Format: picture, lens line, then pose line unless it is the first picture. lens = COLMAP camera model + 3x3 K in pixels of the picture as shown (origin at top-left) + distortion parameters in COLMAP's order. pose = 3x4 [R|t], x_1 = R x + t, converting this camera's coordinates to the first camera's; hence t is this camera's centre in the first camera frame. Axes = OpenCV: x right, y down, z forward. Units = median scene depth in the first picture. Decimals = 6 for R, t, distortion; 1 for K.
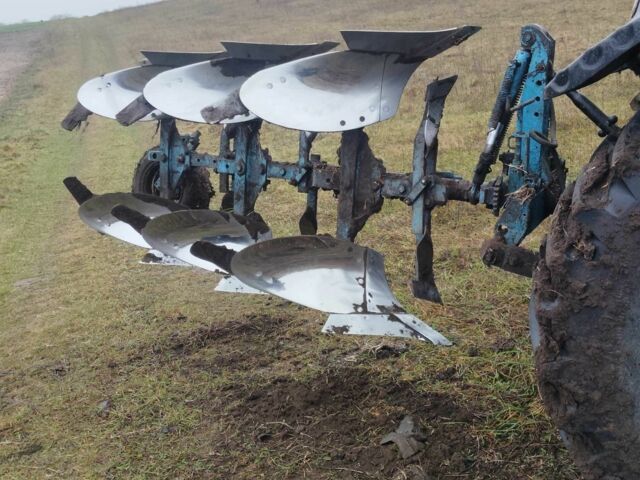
lens RADIAL K [[729.4, 0, 330.8], [0, 729.4, 237.3], [0, 0, 1]] dist [0.103713, -0.235868]
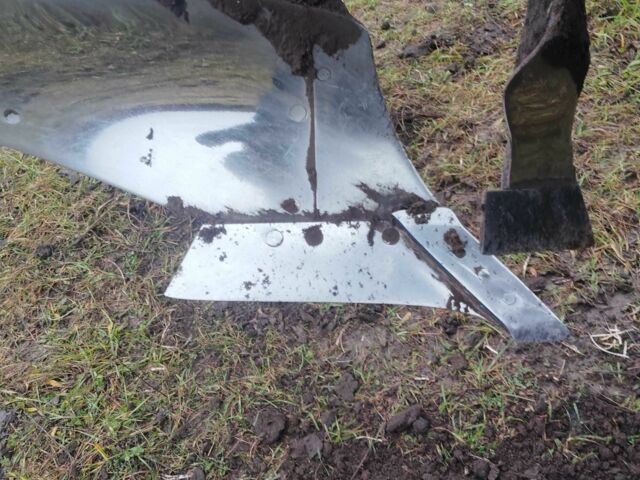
lens RADIAL K [[729.4, 0, 330.8], [0, 729.4, 237.3], [0, 0, 1]] dist [0.103713, -0.235868]
pose [[0.985875, 0.027576, -0.165198, -0.063662], [0.069491, 0.830095, 0.553276, -0.108222], [0.152387, -0.556940, 0.816453, 0.930602]]
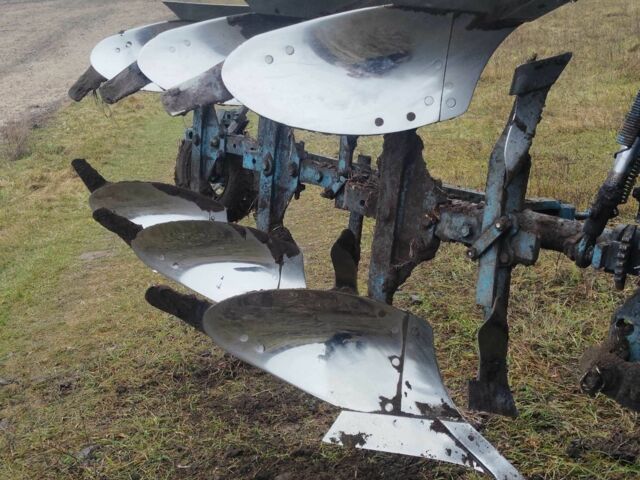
lens RADIAL K [[729.4, 0, 330.8], [0, 729.4, 237.3], [0, 0, 1]] dist [0.103713, -0.235868]
pose [[0.980766, 0.078463, -0.178722, 0.093411], [-0.068142, 0.995673, 0.063182, -0.090036], [0.182906, -0.049788, 0.981869, 0.346979]]
